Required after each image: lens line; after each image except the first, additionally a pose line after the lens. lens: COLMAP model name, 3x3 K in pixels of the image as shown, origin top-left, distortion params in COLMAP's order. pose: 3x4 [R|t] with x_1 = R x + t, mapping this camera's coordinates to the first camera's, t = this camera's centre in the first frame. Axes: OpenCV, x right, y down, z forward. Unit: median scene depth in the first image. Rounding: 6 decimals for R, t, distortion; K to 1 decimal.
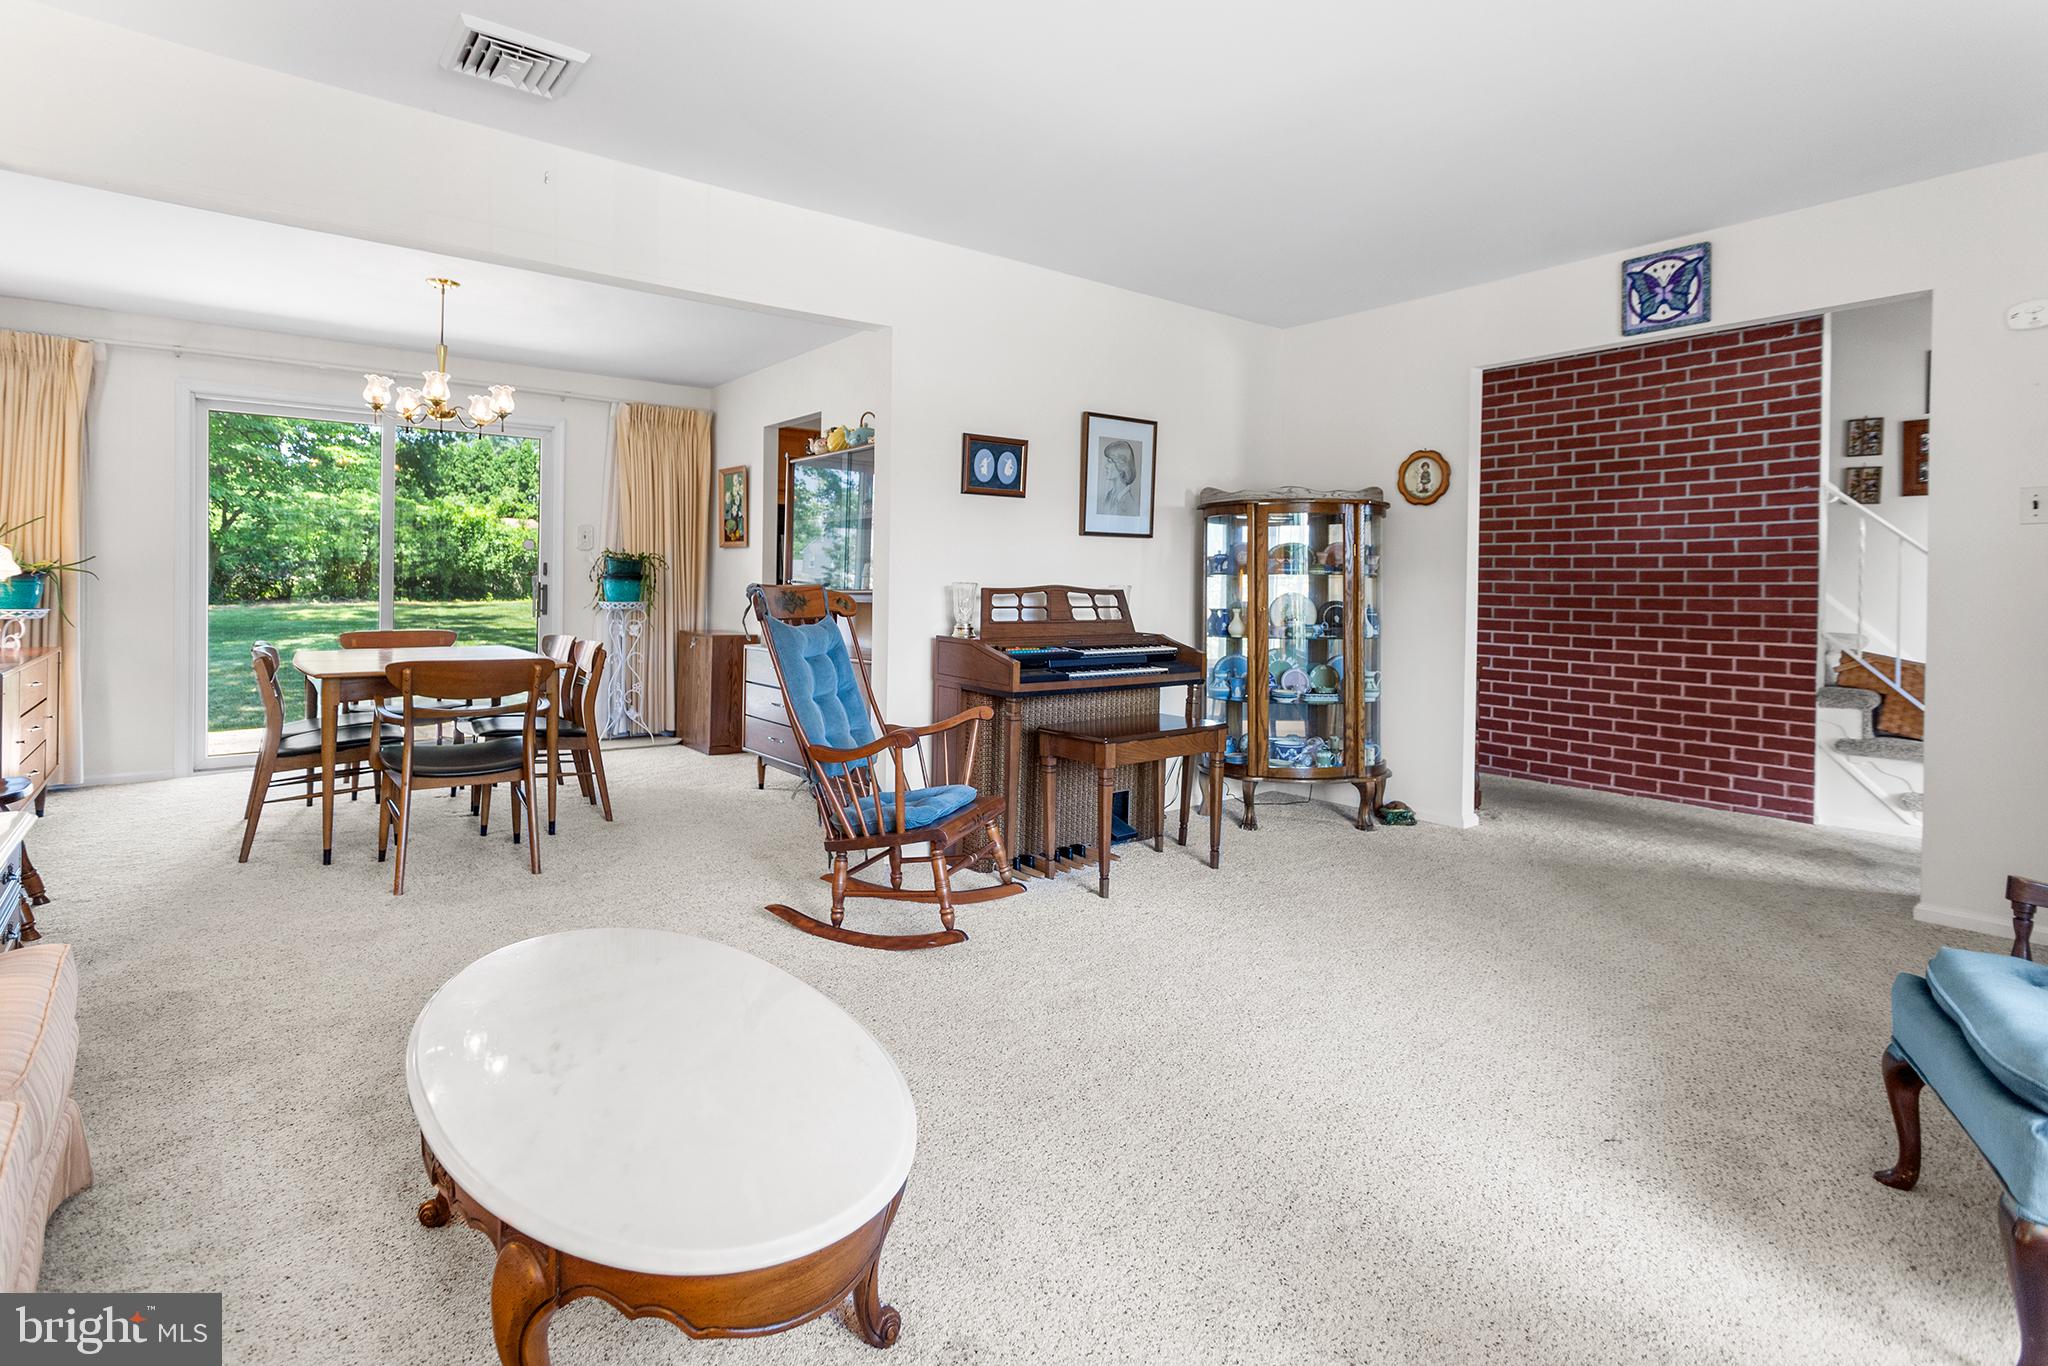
lens RADIAL K [[989.8, 0, 1002.9], [0, 989.8, 587.0], [0, 0, 1]] dist [0.002949, 0.001776]
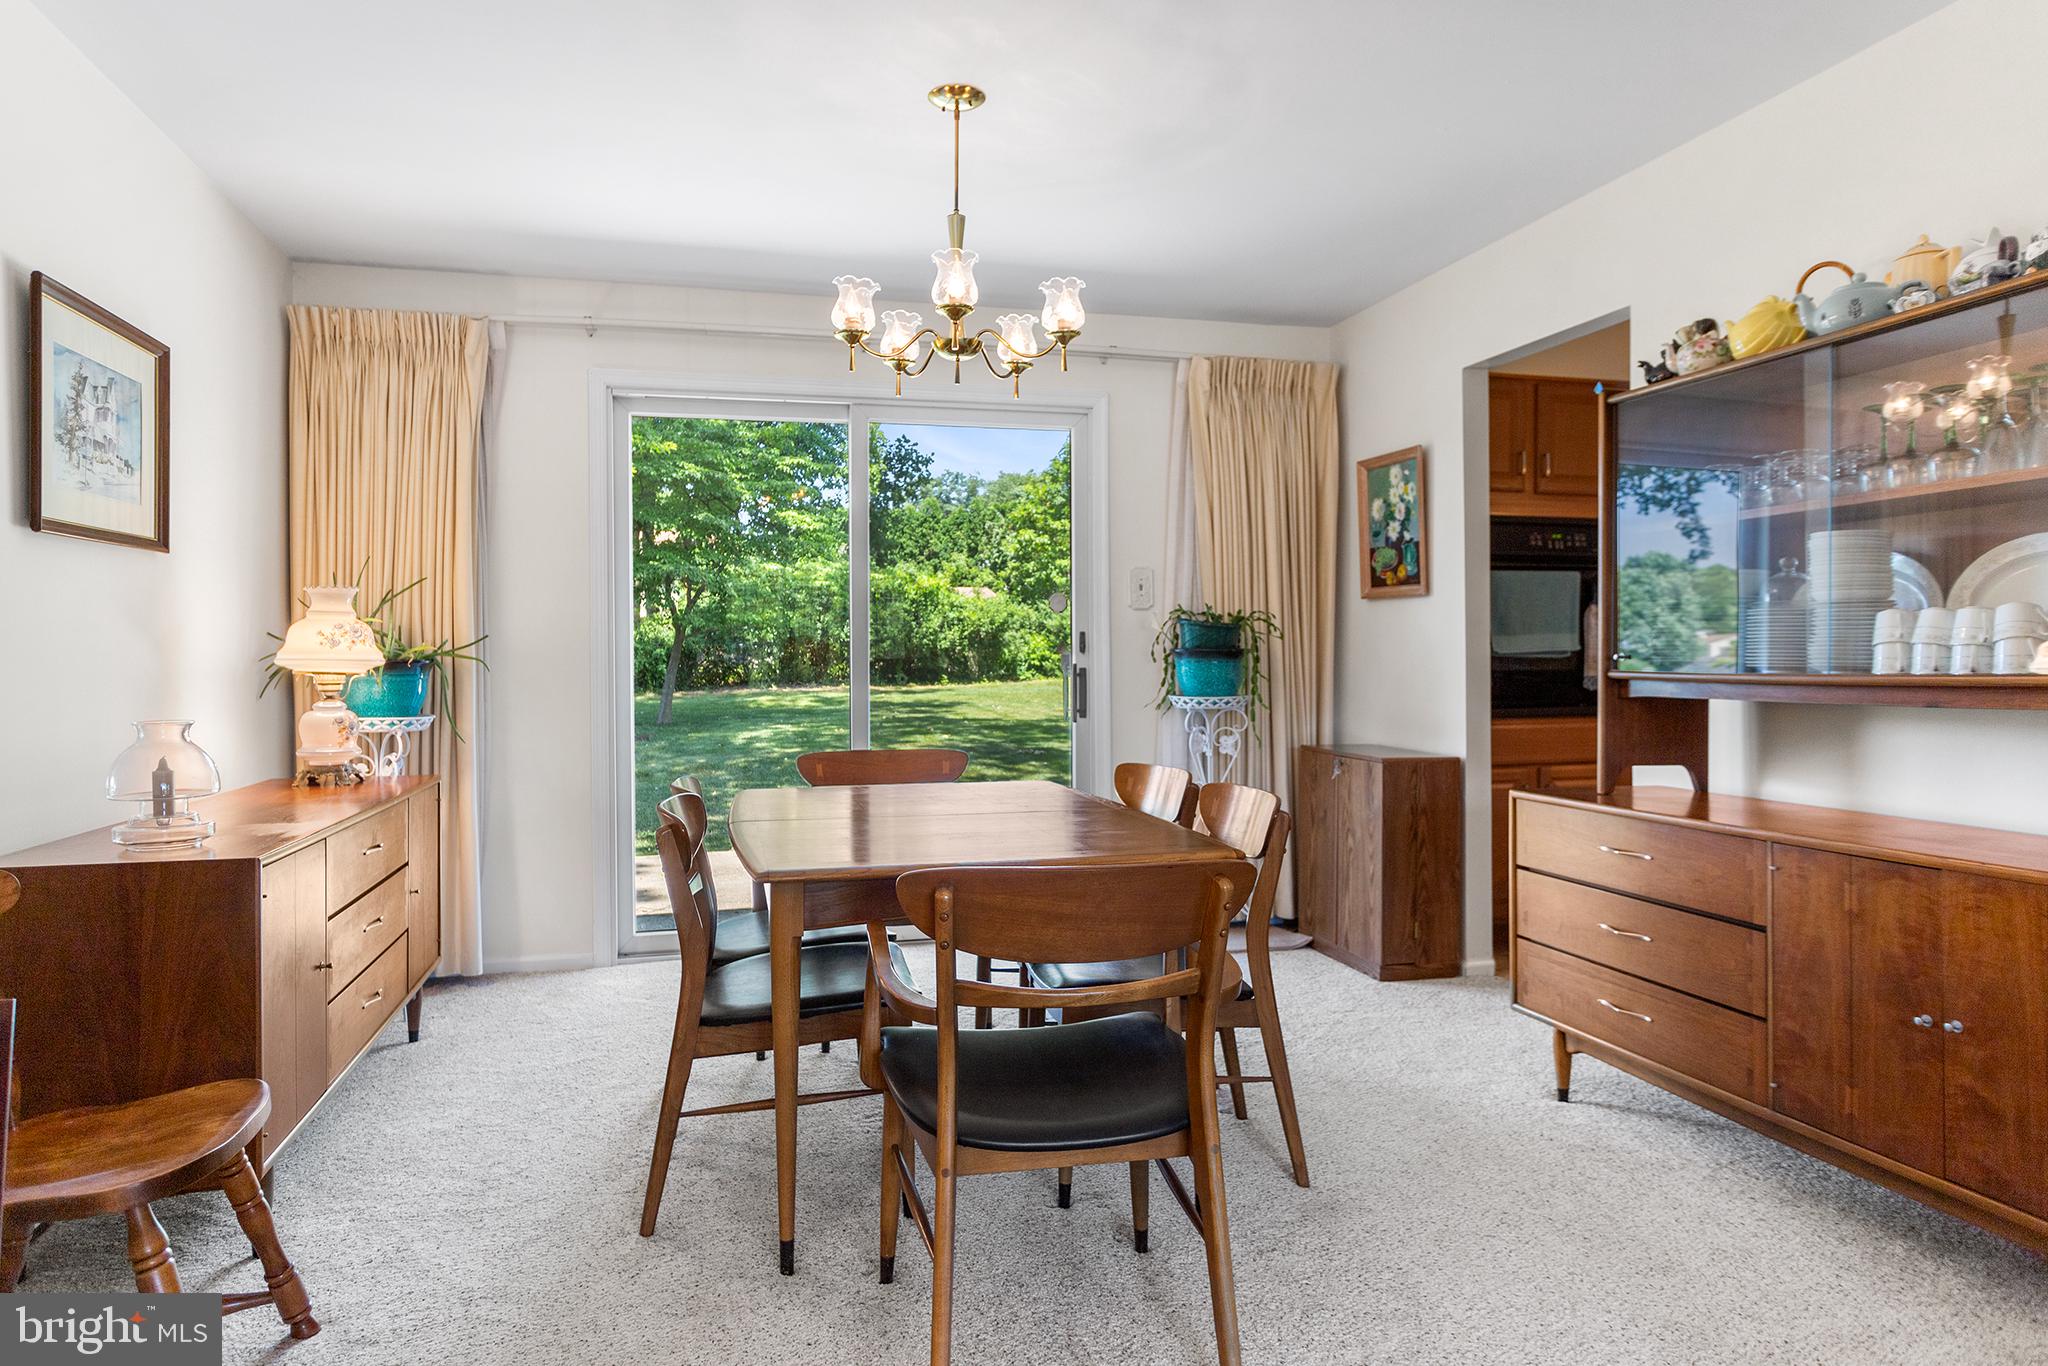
lens RADIAL K [[1269.1, 0, 1025.6], [0, 1269.1, 668.1], [0, 0, 1]] dist [-0.008614, 0.000137]
pose [[0.916820, -0.012396, -0.399109, -0.169059], [0.014063, 0.999900, 0.001249, -0.003528], [0.399054, -0.006758, 0.916902, 0.250660]]
